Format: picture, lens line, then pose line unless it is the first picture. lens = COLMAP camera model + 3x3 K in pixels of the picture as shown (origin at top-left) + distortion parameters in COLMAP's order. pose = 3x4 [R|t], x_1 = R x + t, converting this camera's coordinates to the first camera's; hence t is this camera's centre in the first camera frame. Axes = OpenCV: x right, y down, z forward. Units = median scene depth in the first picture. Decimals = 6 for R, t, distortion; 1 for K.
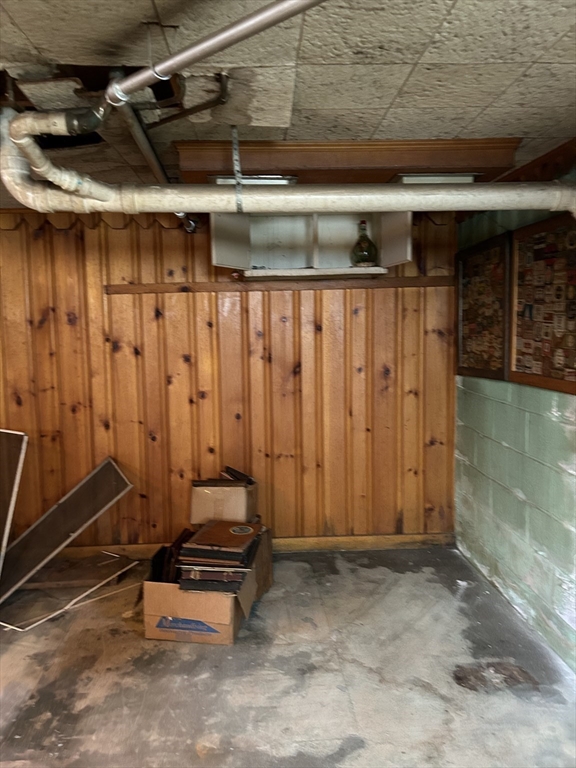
lens RADIAL K [[576.4, 0, 285.1], [0, 576.4, 375.9], [0, 0, 1]] dist [0.049974, -0.047826]
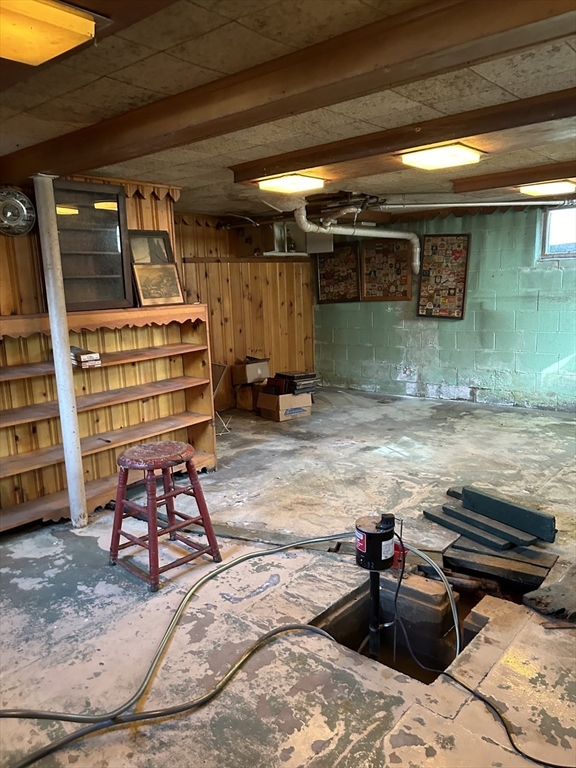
lens RADIAL K [[576.4, 0, 291.5], [0, 576.4, 389.6], [0, 0, 1]] dist [0.049974, -0.047826]
pose [[0.682846, -0.136880, 0.717625, -1.378710], [0.092899, 0.990586, 0.100548, 0.089451], [-0.724632, -0.001992, 0.689133, -0.422646]]
